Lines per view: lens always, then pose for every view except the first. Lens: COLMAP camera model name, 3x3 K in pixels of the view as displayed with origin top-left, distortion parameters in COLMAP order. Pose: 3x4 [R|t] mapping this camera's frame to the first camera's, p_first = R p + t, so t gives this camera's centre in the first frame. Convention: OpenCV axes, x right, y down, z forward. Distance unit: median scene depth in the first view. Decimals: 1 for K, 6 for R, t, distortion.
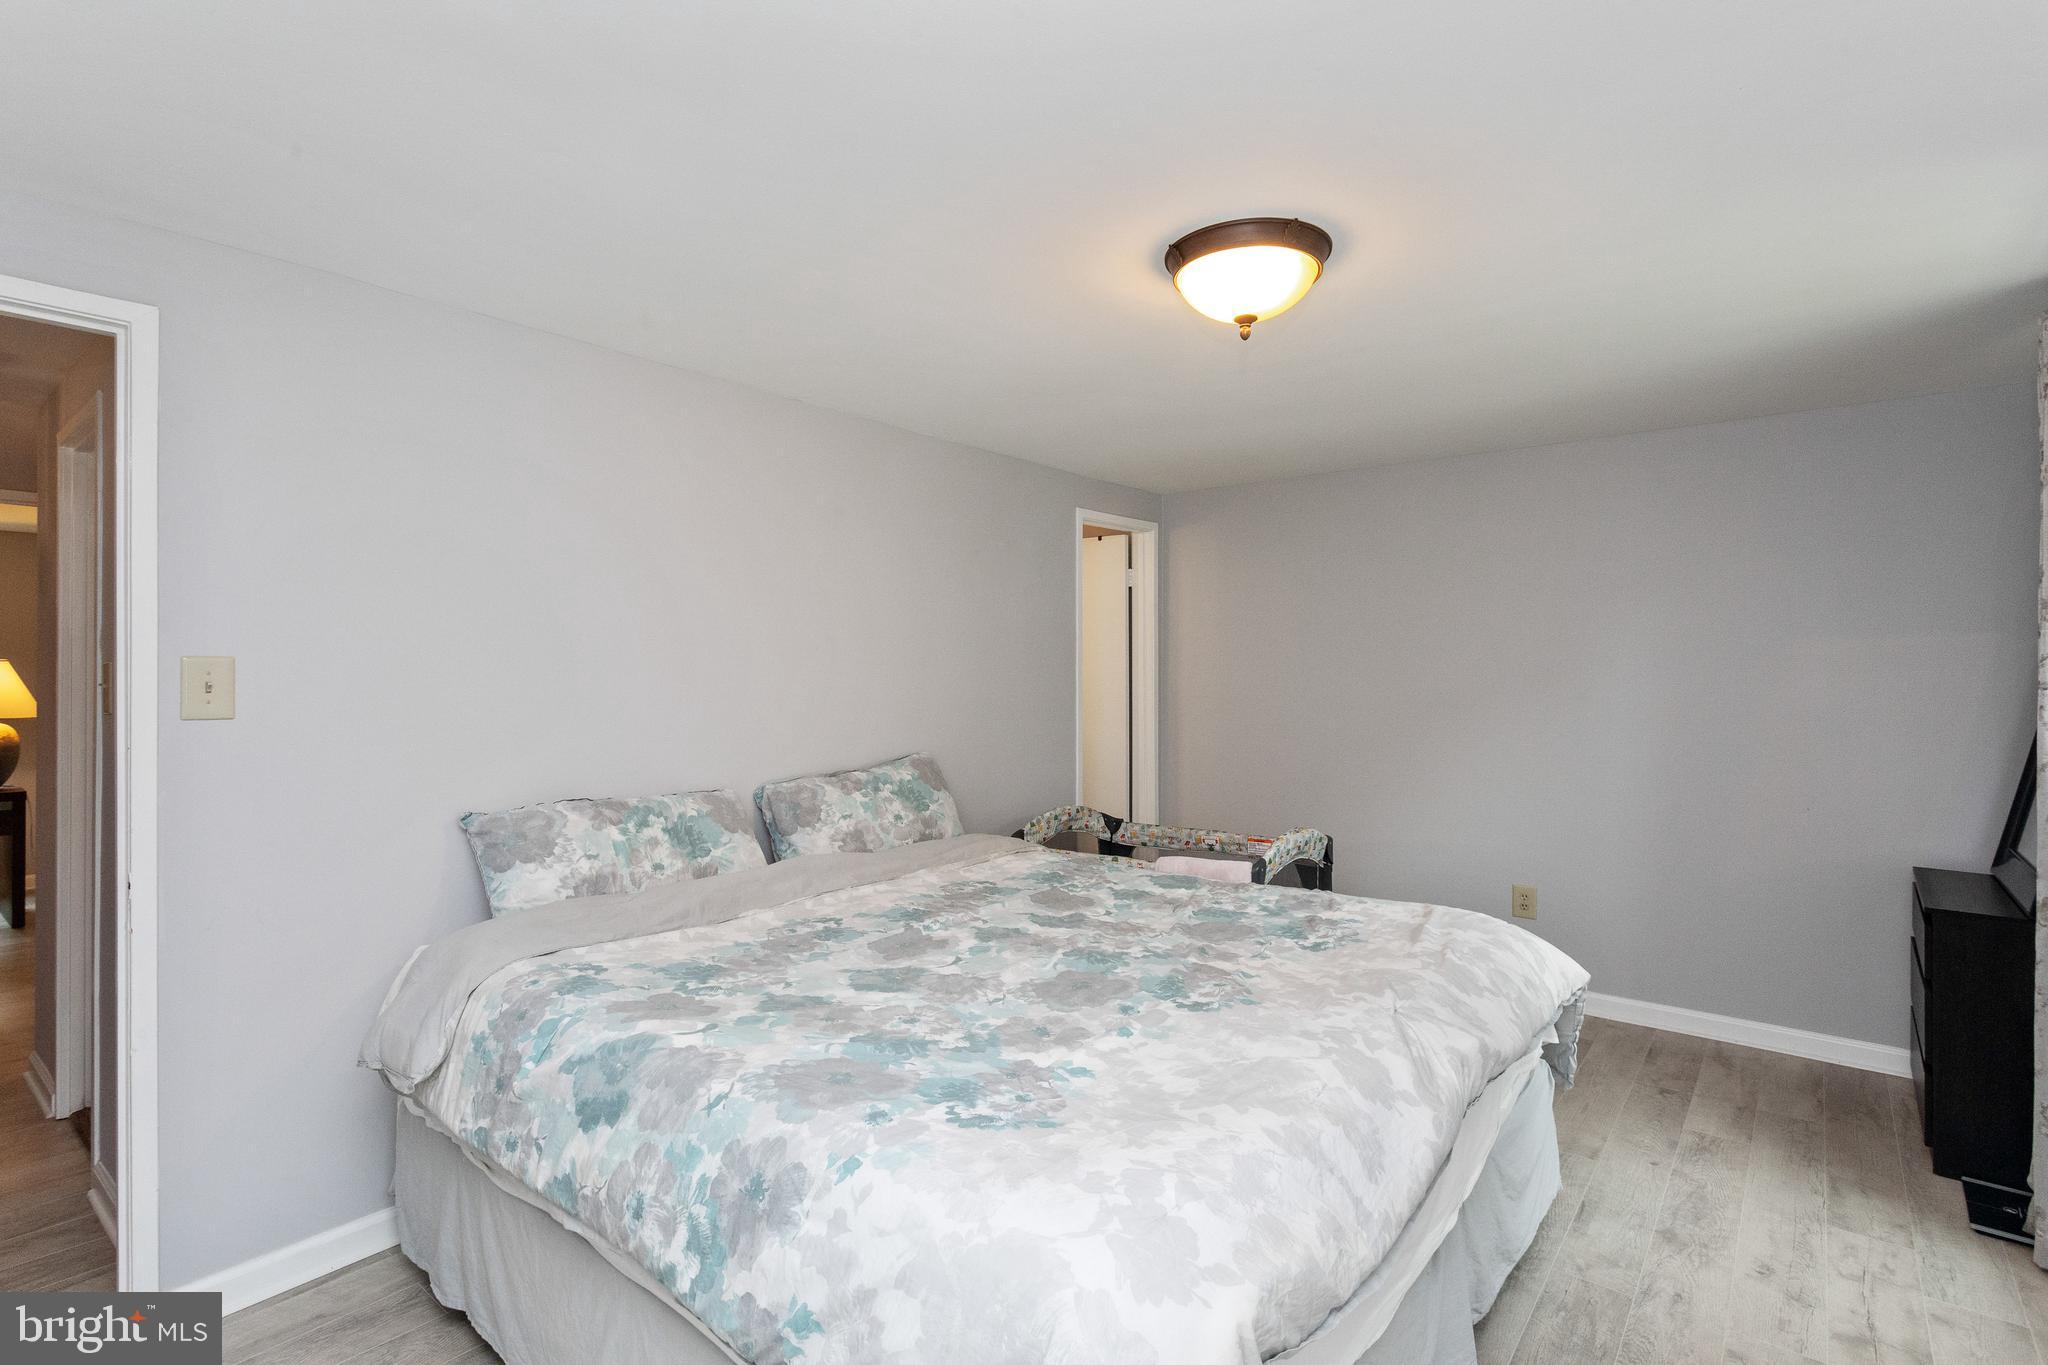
lens RADIAL K [[967.5, 0, 1020.5], [0, 967.5, 678.3], [0, 0, 1]] dist [0.003665, 0.000898]
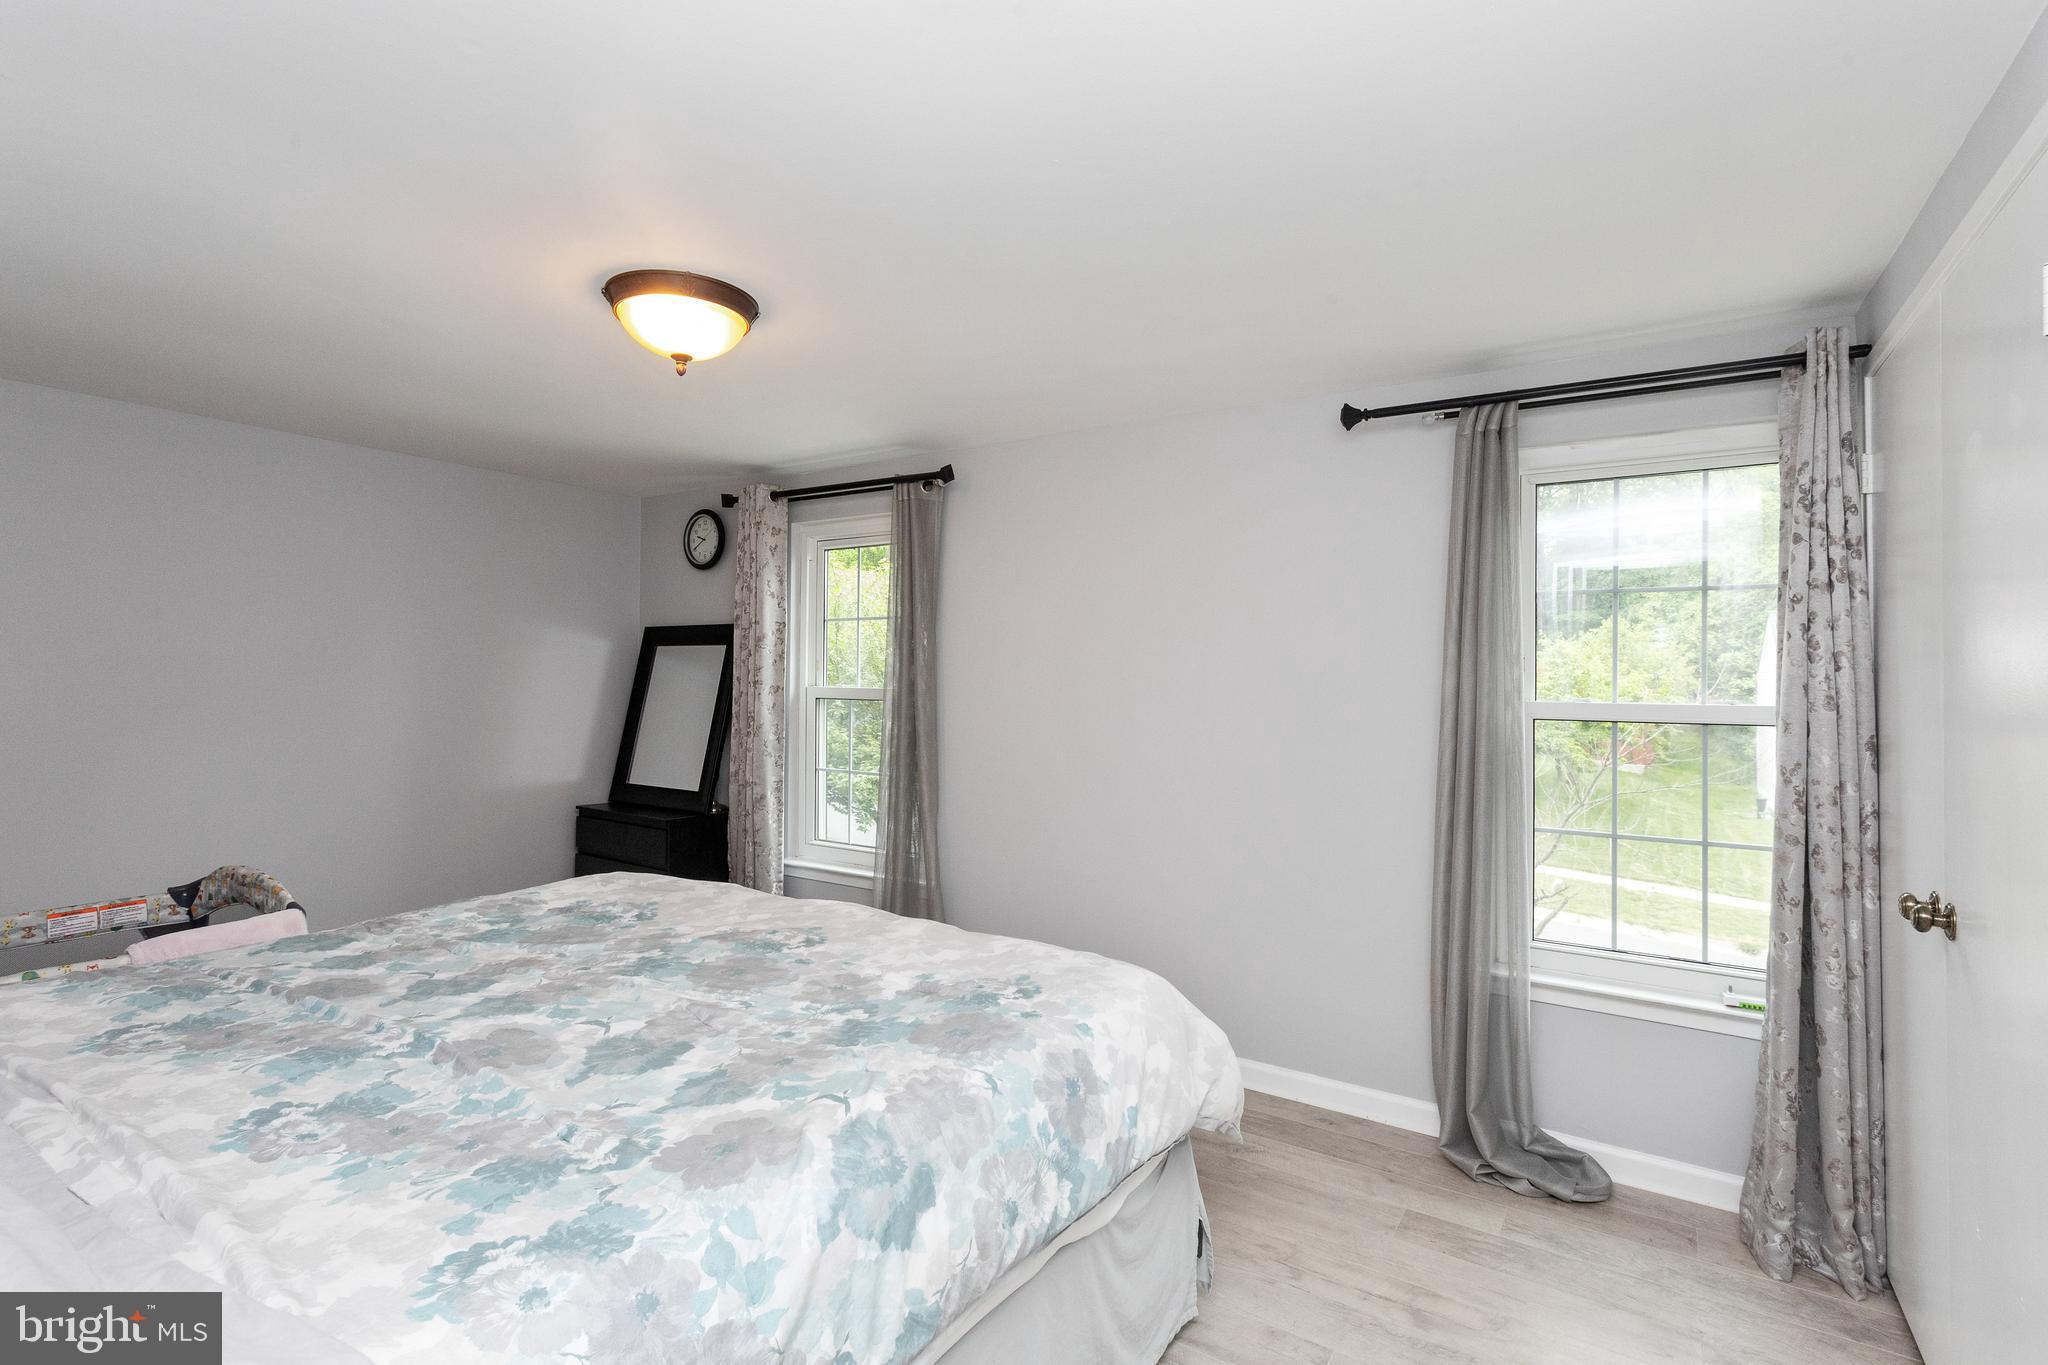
lens RADIAL K [[967.5, 0, 1020.5], [0, 967.5, 678.3], [0, 0, 1]] dist [0.003665, 0.000898]
pose [[-0.103651, 0.001013, 0.994613, -1.112282], [-0.006684, 0.999976, -0.001715, -0.002089], [-0.994591, -0.006826, -0.103641, 0.879971]]
